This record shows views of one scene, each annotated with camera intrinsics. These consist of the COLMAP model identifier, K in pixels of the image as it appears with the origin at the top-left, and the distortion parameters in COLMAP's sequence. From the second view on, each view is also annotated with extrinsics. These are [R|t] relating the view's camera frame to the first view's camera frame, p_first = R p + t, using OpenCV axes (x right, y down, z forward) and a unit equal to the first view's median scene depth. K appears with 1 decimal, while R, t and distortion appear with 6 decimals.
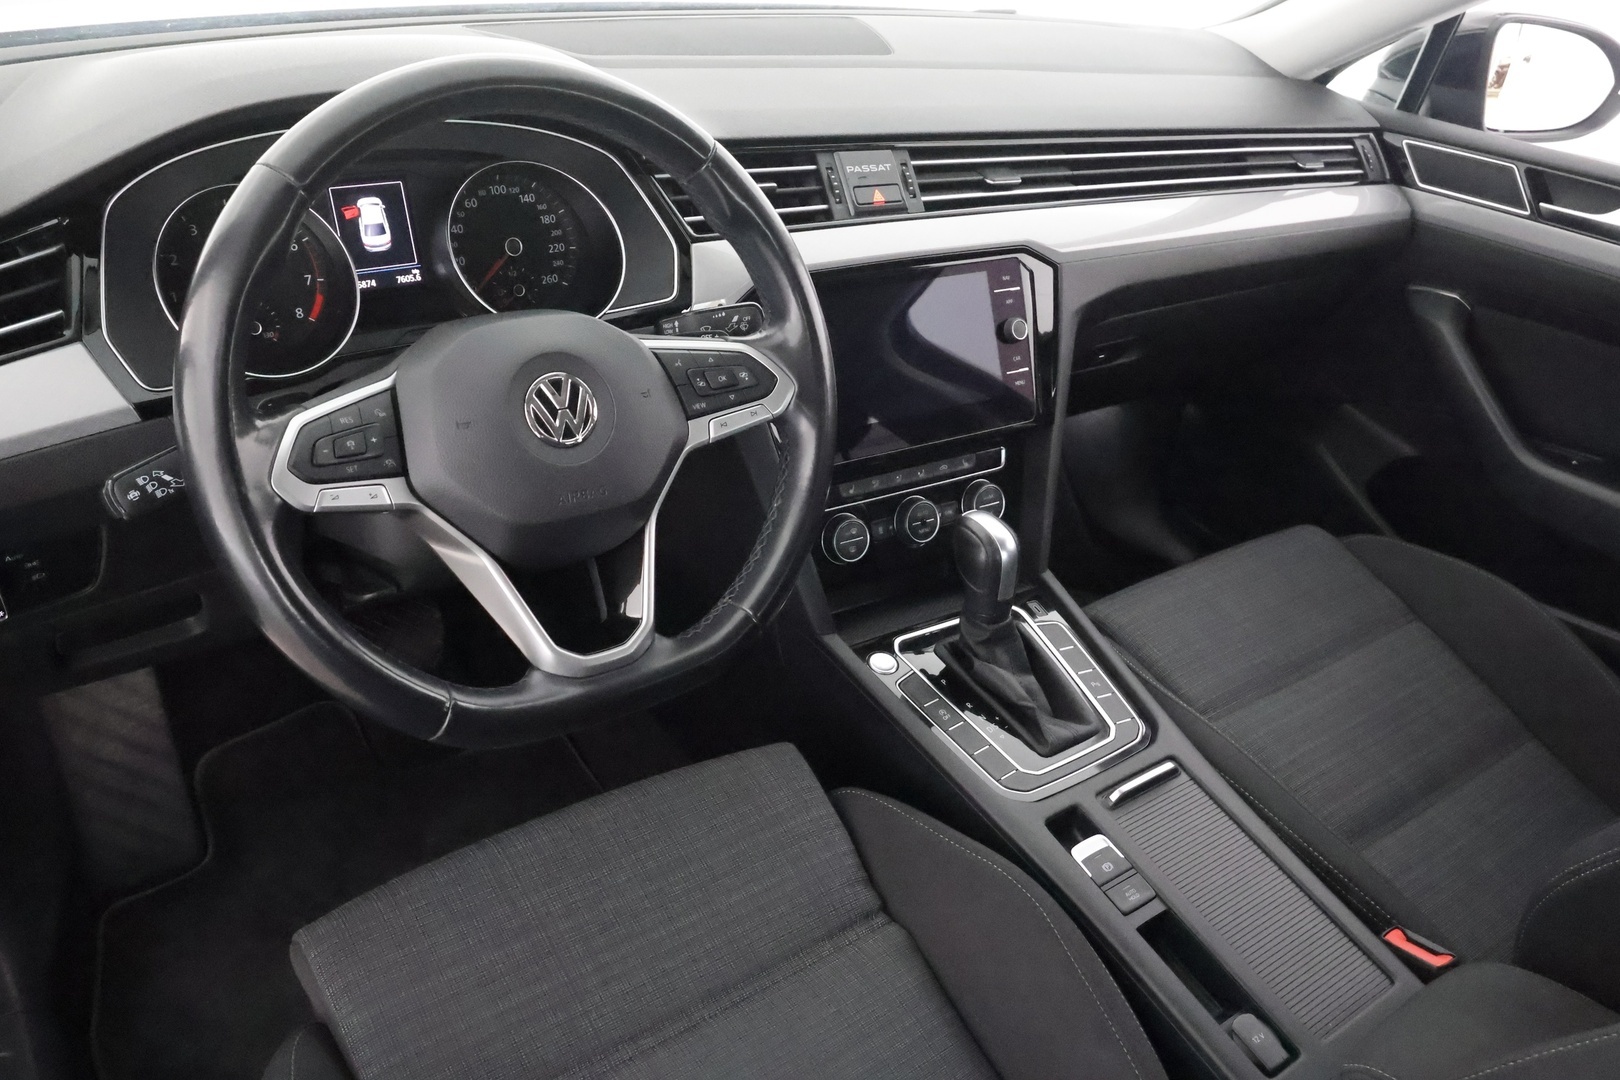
lens RADIAL K [[1281.6, 0, 808.0], [0, 1281.6, 549.3], [0, 0, 1]] dist [0.001494, 0.004391]
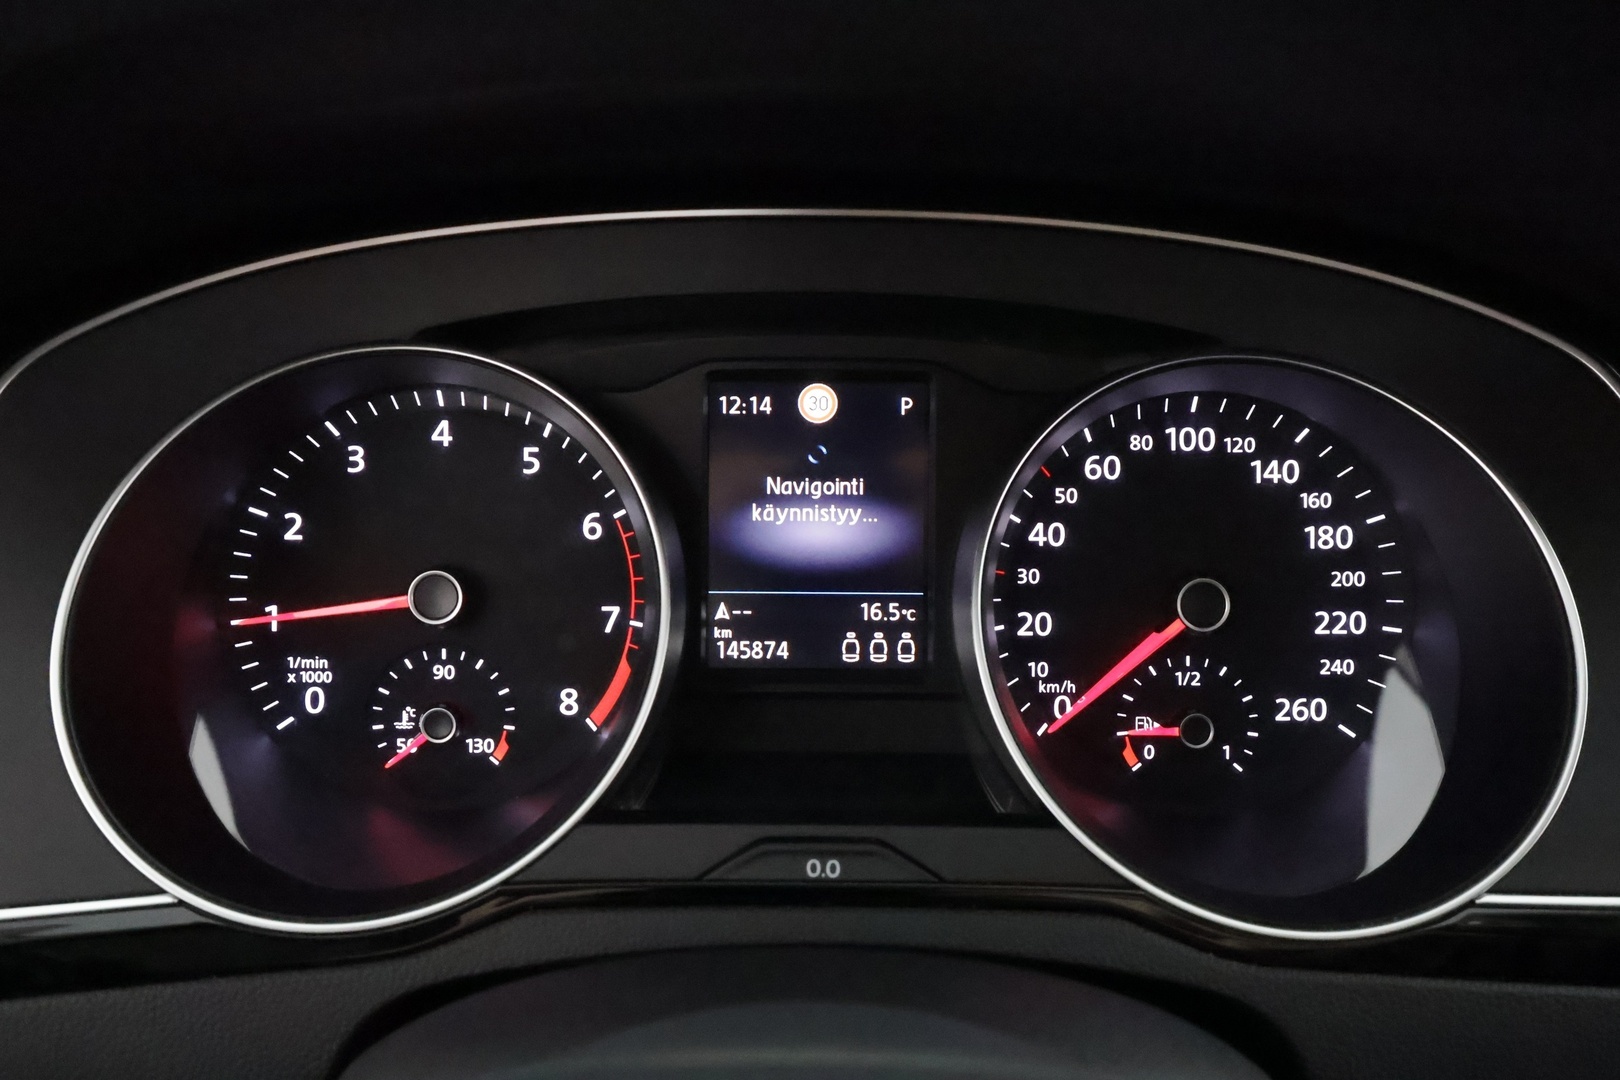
lens RADIAL K [[1281.6, 0, 813.9], [0, 1281.6, 549.9], [0, 0, 1]] dist [0.001494, 0.004391]
pose [[0.809080, 0.135371, -0.571895, -0.114125], [-0.247020, 0.961310, -0.121920, -0.172089], [0.533264, 0.239912, 0.811216, 0.627144]]
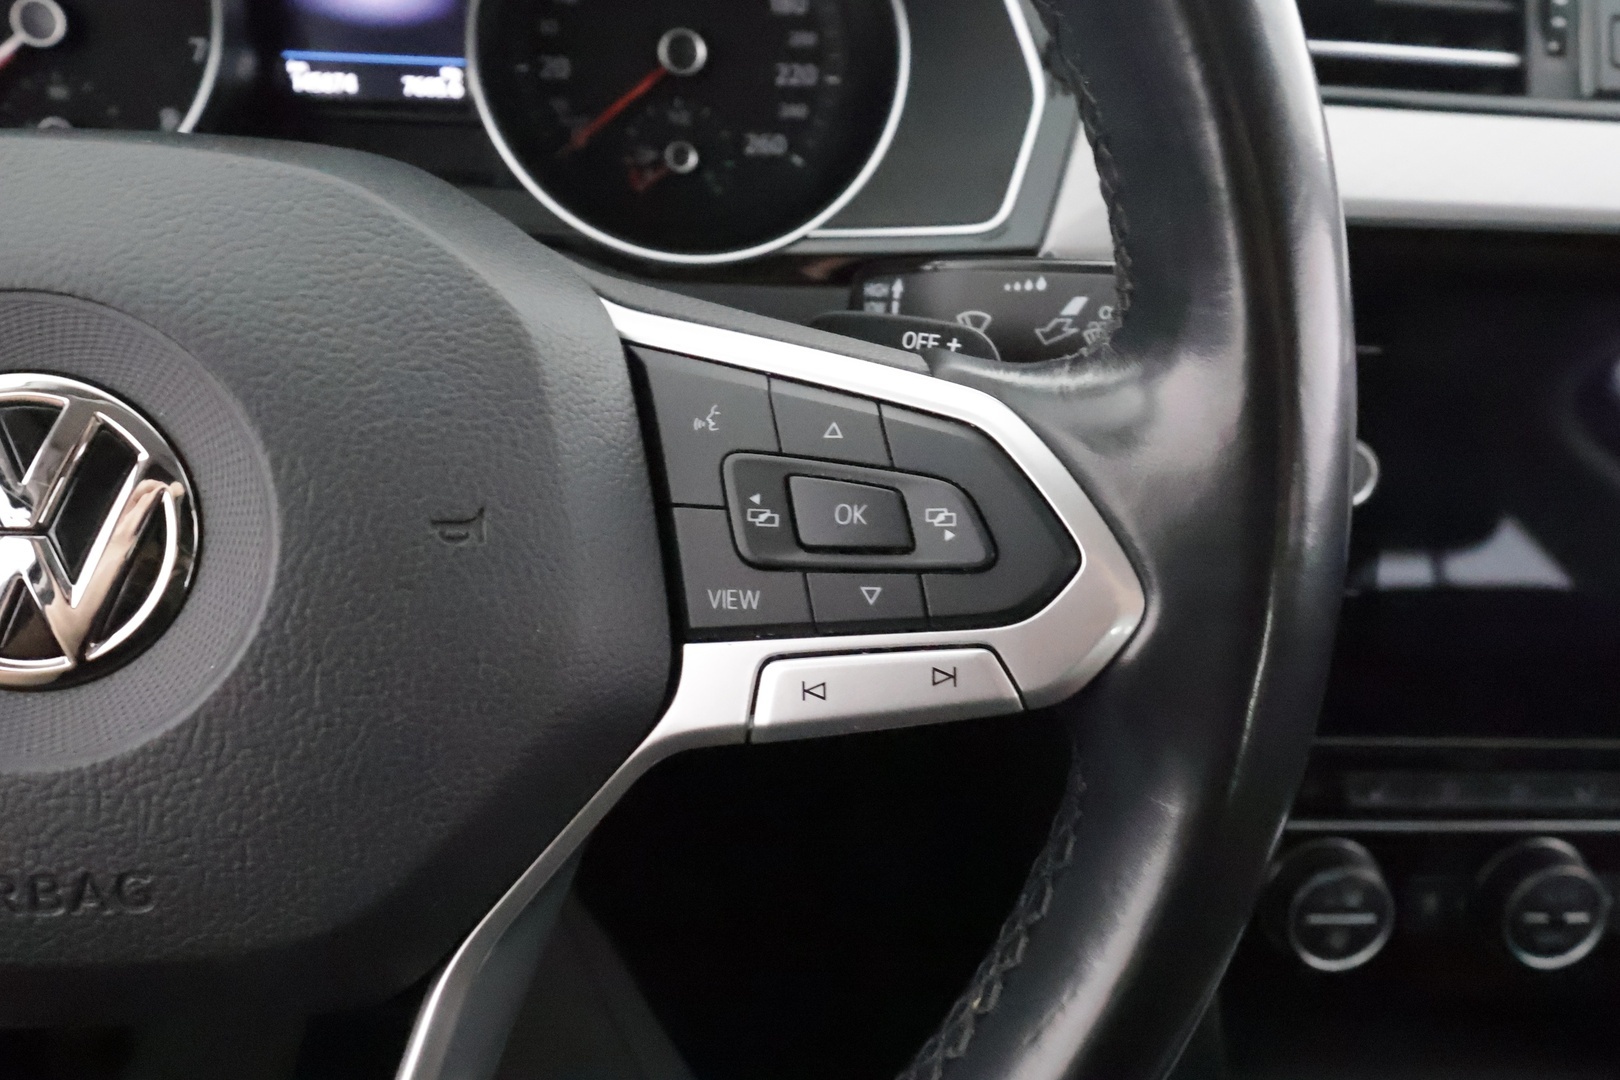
lens RADIAL K [[1281.6, 0, 809.6], [0, 1281.6, 547.7], [0, 0, 1]] dist [0.001494, 0.004391]
pose [[0.874875, 0.257038, -0.410518, 0.025052], [-0.246342, 0.965893, 0.079786, -0.112605], [0.417025, 0.031325, 0.908355, 0.592548]]
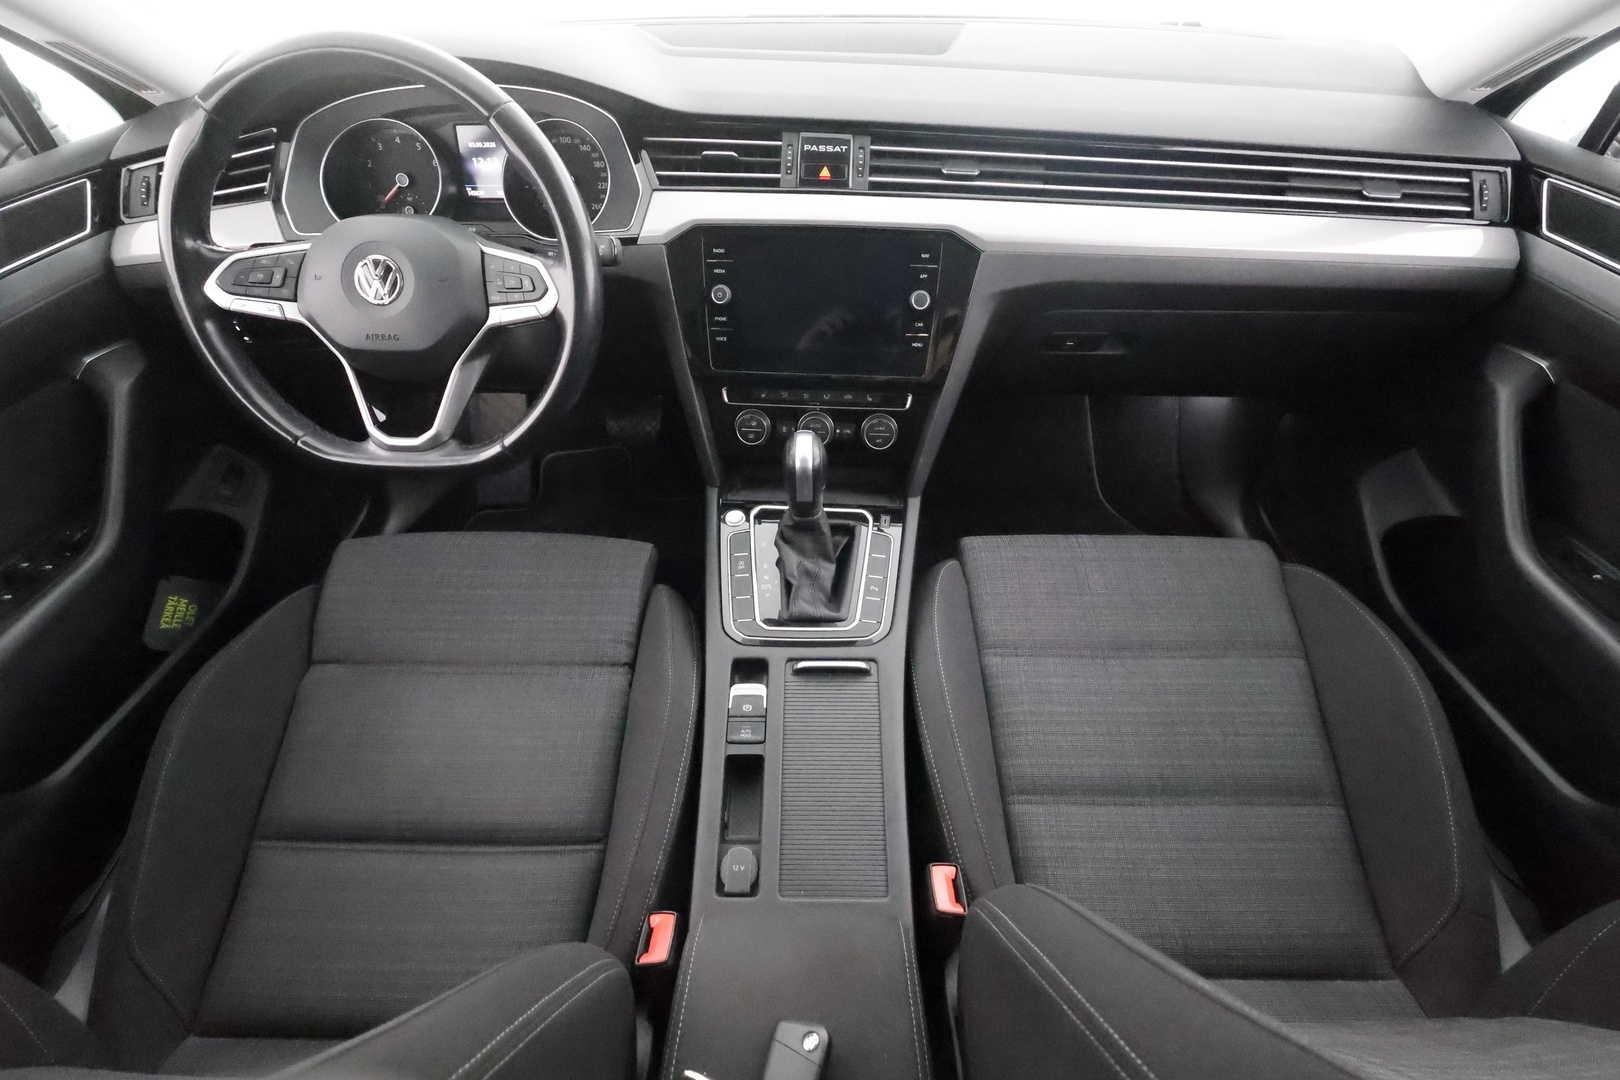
lens RADIAL K [[752.5, 0, 809.2], [0, 752.5, 543.6], [0, 0, 1]] dist [-0.000072, -0.000530]
pose [[0.795130, 0.343196, -0.499985, 0.564095], [-0.244929, 0.935964, 0.252945, -0.119162], [0.554777, -0.078663, 0.828272, 0.354027]]
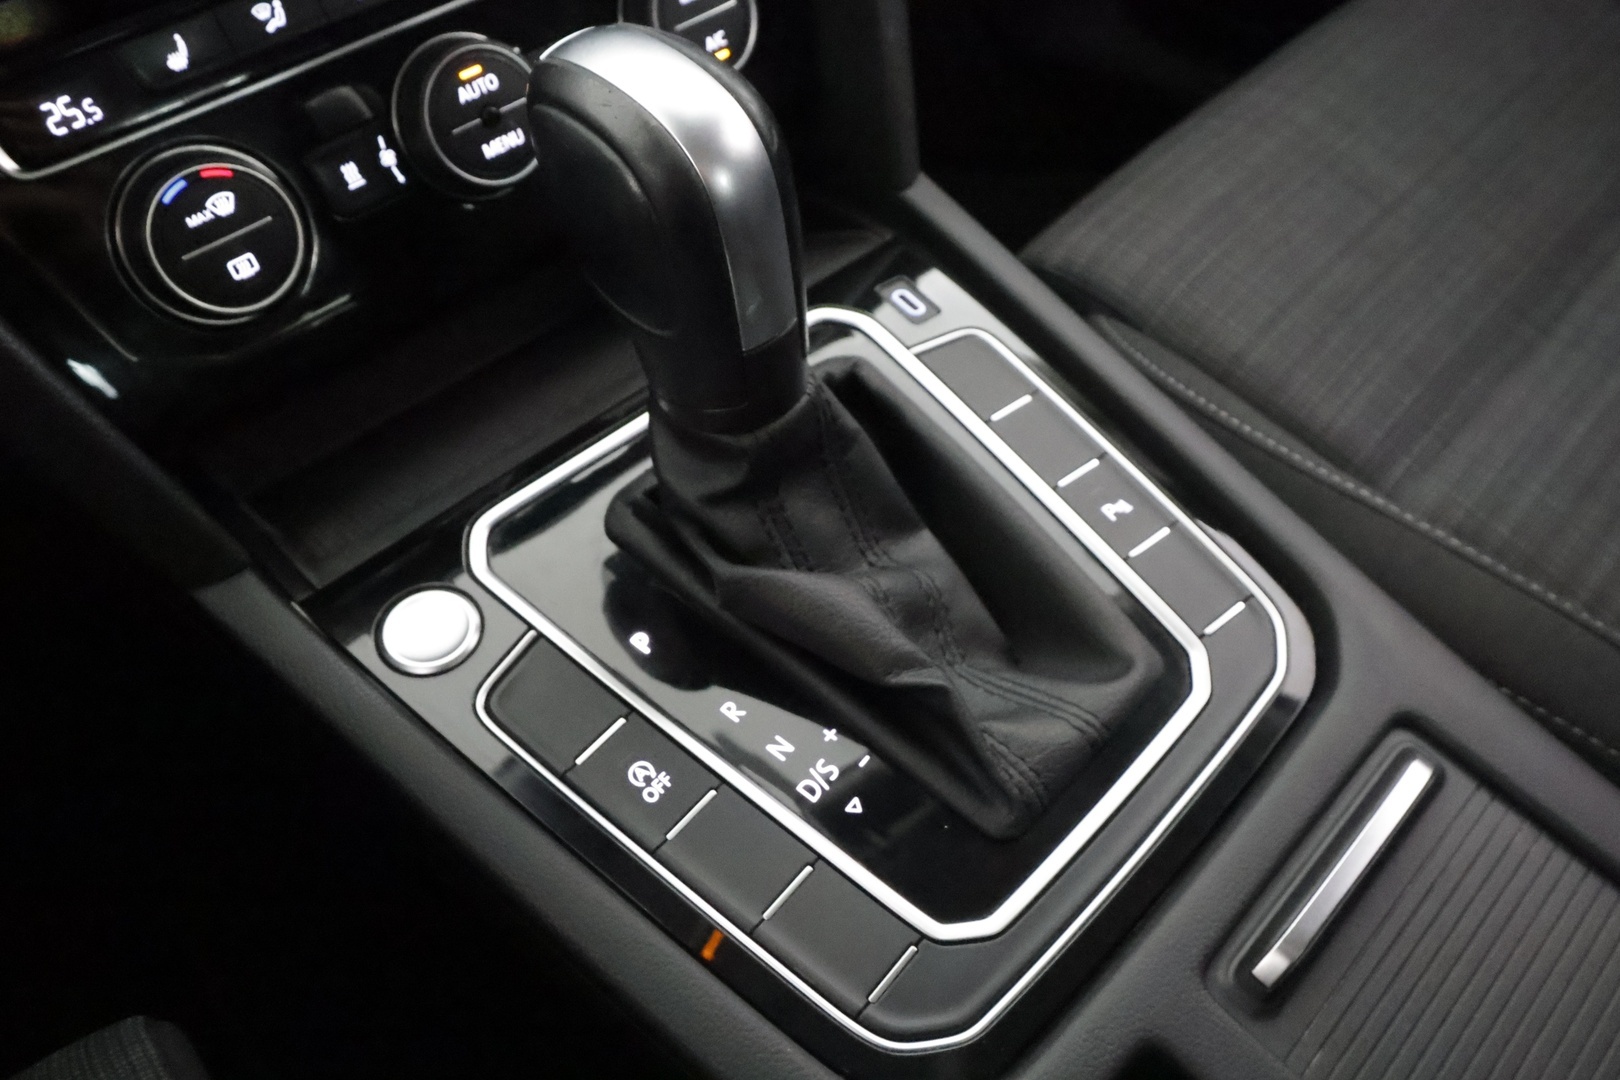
lens RADIAL K [[1281.6, 0, 811.4], [0, 1281.6, 531.8], [0, 0, 1]] dist [0.001494, 0.004391]
pose [[0.974478, -0.224022, 0.014406, 0.149370], [0.210264, 0.933340, 0.290973, -0.001409], [-0.078630, -0.280518, 0.956623, 0.723848]]
